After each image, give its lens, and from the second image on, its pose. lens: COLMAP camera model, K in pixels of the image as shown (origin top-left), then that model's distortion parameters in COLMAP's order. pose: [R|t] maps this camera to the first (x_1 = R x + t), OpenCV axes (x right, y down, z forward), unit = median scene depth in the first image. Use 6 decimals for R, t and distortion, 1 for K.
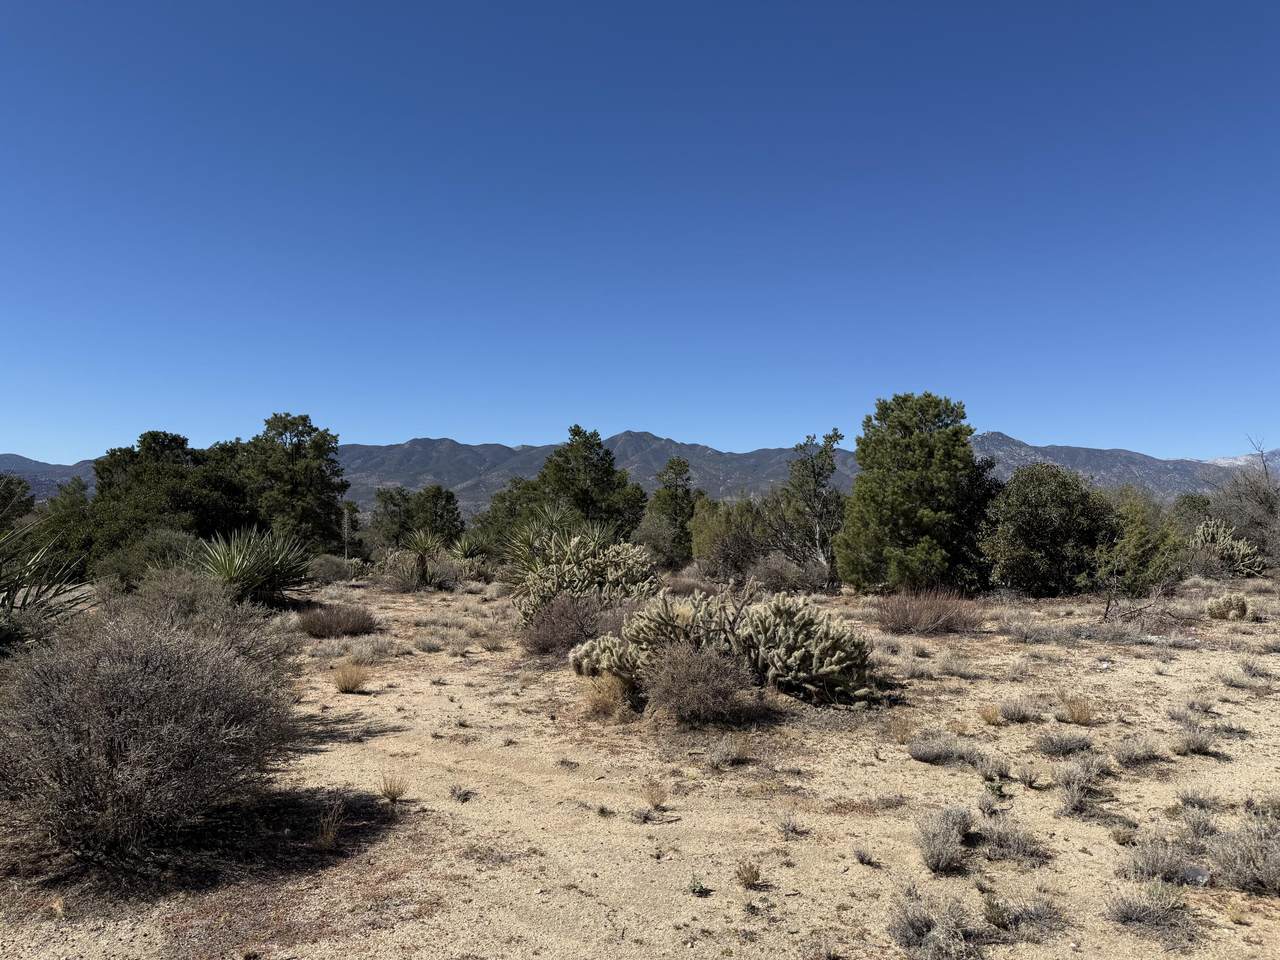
lens RADIAL K [[898.1, 0, 639.7], [0, 898.1, 476.5], [0, 0, 1]] dist [0.075313, -0.012924]
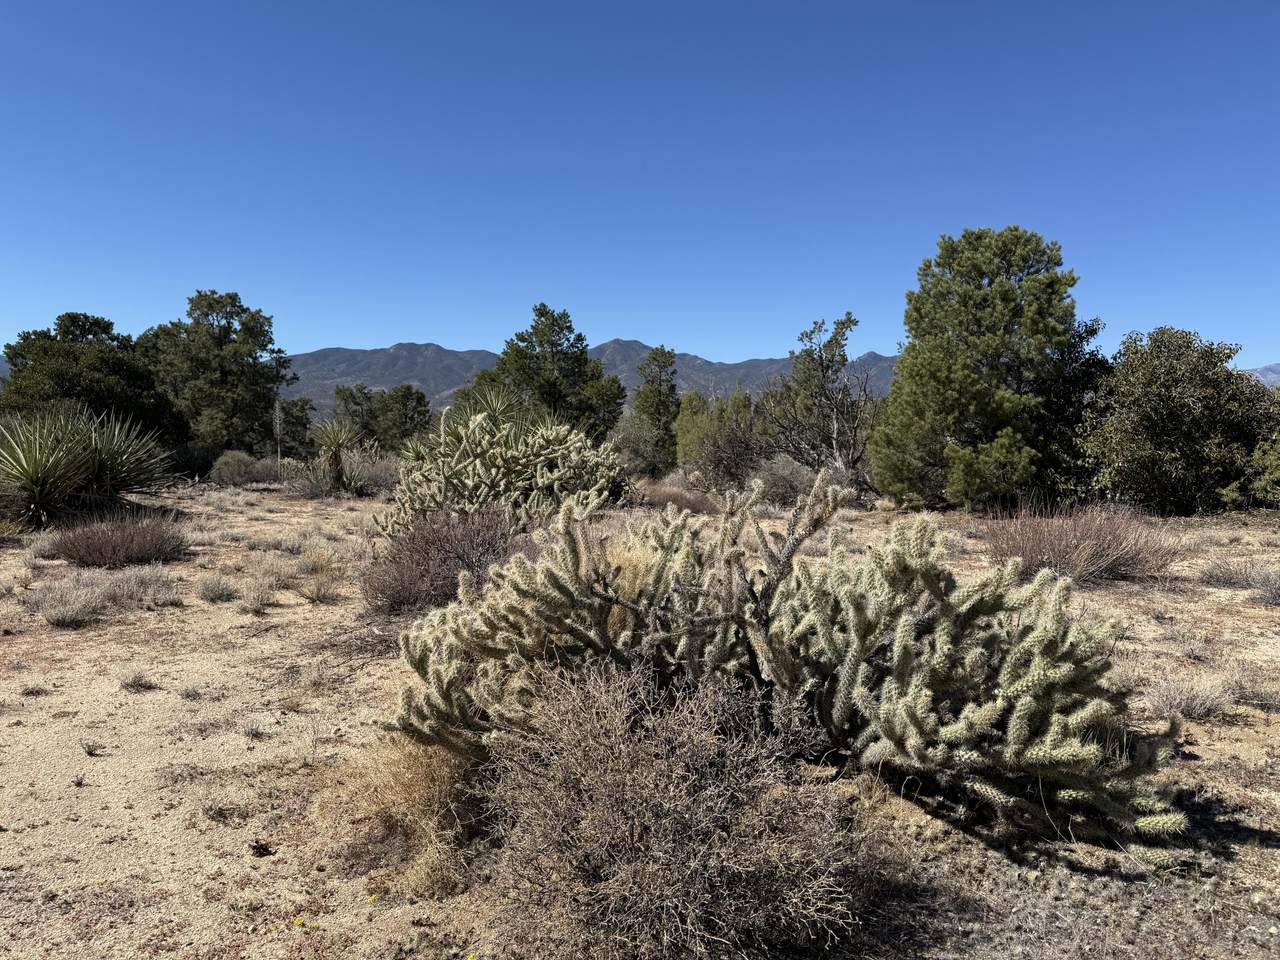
lens RADIAL K [[898.1, 0, 638.0], [0, 898.1, 494.0], [0, 0, 1]] dist [0.075313, -0.012924]
pose [[0.999850, 0.012136, 0.012326, 0.020527], [-0.013520, 0.992764, 0.119315, 0.033350], [-0.010788, -0.119464, 0.992780, 0.274579]]
